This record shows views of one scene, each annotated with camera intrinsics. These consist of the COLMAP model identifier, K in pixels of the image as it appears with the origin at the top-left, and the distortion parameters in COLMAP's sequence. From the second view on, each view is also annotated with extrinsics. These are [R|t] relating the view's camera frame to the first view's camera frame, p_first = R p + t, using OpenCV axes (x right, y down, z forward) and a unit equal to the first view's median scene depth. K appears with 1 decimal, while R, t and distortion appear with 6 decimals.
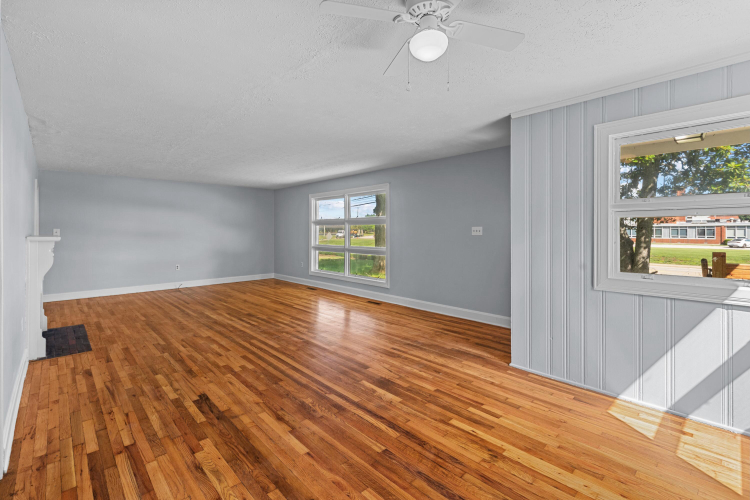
lens RADIAL K [[342.9, 0, 373.6], [0, 342.9, 230.4], [0, 0, 1]] dist [0.001648, 0.000224]
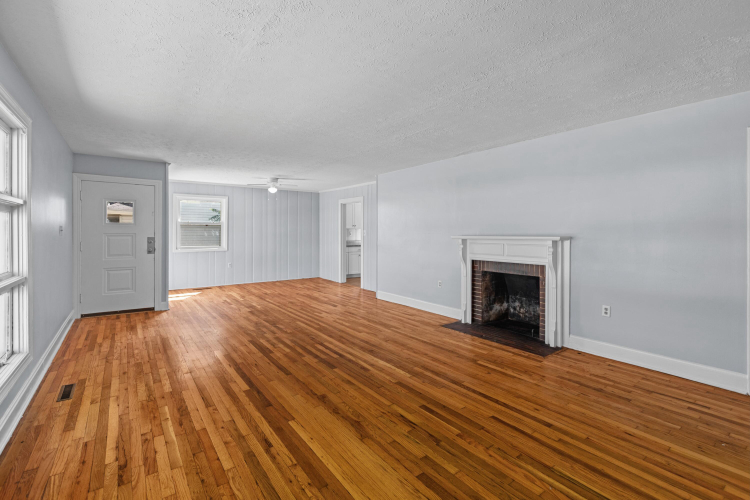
lens RADIAL K [[342.9, 0, 373.6], [0, 342.9, 230.4], [0, 0, 1]] dist [0.001648, 0.000224]
pose [[-0.992196, -0.001111, 0.124681, -0.915484], [-0.002565, 0.999931, -0.011502, 0.015350], [-0.124659, -0.011732, -0.992130, 2.849178]]
